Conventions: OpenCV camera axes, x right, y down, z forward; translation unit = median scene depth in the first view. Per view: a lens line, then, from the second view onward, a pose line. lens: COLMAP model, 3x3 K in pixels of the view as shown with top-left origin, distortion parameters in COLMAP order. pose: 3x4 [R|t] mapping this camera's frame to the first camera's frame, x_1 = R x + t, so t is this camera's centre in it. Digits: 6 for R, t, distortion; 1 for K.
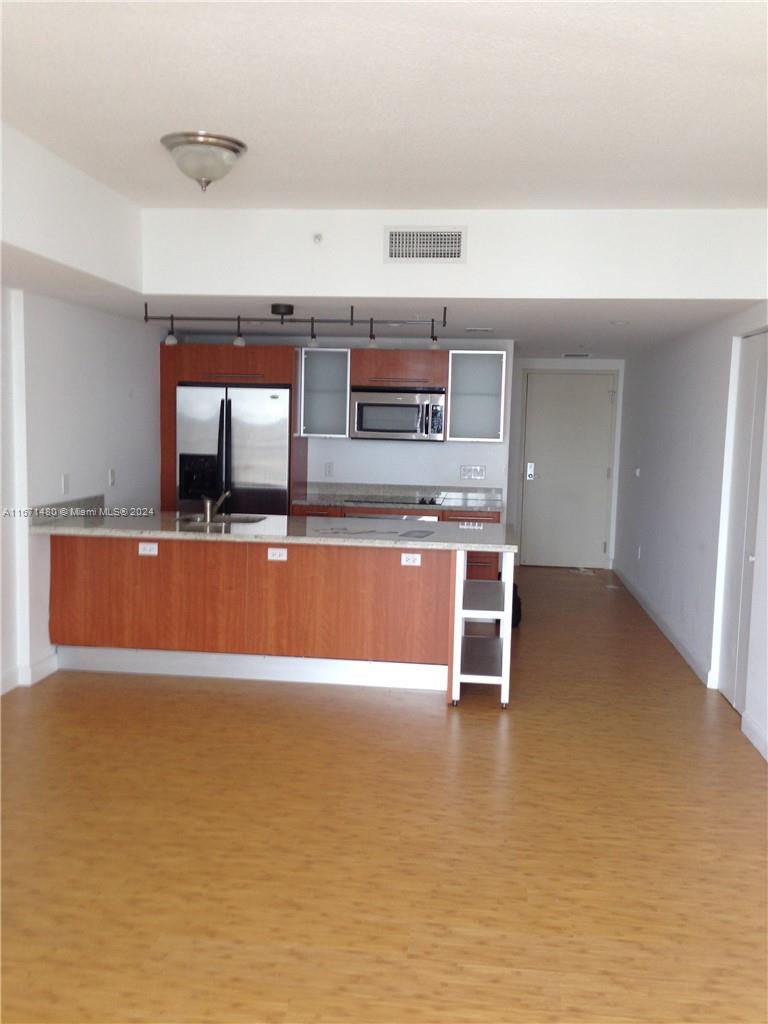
lens RADIAL K [[968.2, 0, 384.0], [0, 968.2, 512.0], [0, 0, 1]] dist [0.138115, -0.194862]
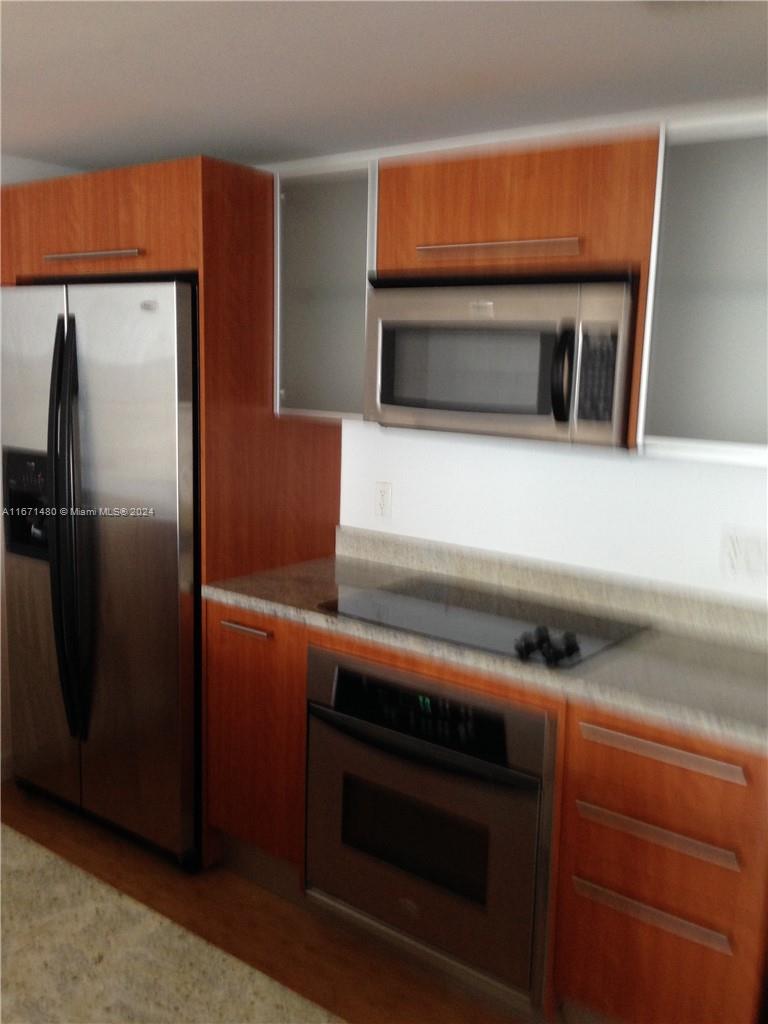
lens RADIAL K [[968.2, 0, 384.0], [0, 968.2, 512.0], [0, 0, 1]] dist [0.138115, -0.194862]
pose [[0.849318, 0.087728, -0.520540, 0.157547], [-0.063457, 0.995911, 0.064305, -0.068989], [0.524053, -0.021584, 0.851412, 0.712144]]
